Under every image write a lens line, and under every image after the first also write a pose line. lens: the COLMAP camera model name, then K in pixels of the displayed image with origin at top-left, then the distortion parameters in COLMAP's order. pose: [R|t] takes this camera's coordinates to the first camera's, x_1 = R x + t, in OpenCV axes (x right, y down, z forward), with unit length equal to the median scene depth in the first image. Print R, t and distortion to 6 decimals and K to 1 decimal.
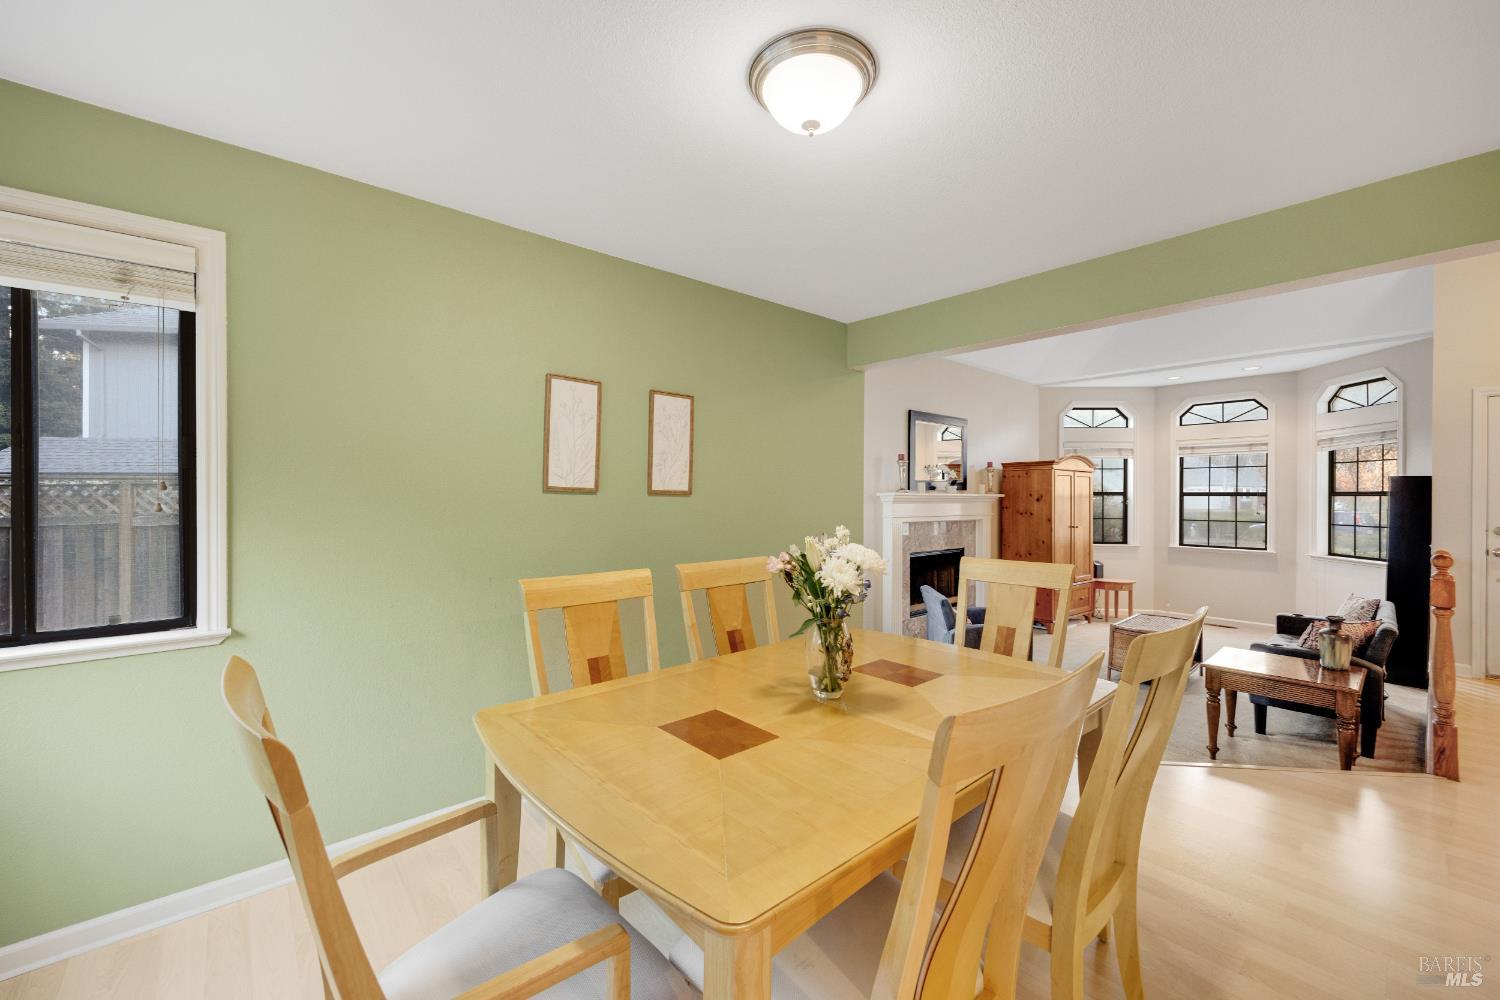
lens RADIAL K [[603.3, 0, 749.3], [0, 603.3, 496.1], [0, 0, 1]] dist [-0.019629, -0.000512]
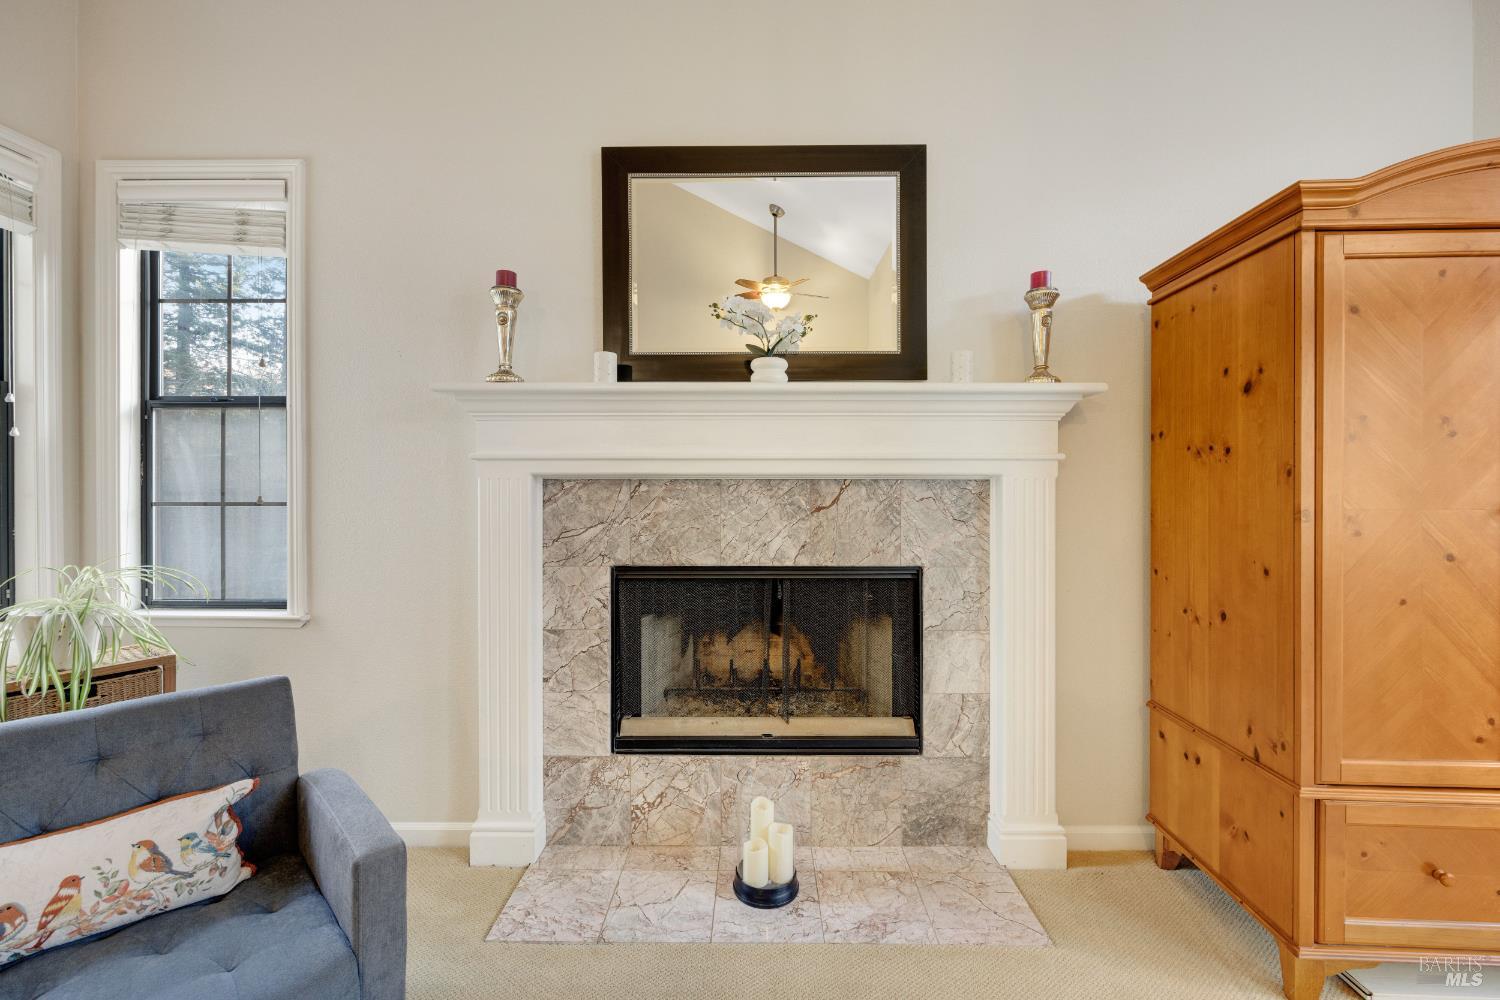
lens RADIAL K [[603.3, 0, 755.6], [0, 603.3, 494.6], [0, 0, 1]] dist [-0.019629, -0.000512]
pose [[0.739654, -0.000612, -0.672987, 0.495284], [0.002738, 0.999994, 0.002100, 0.046863], [0.672981, -0.003396, 0.739652, 0.708129]]
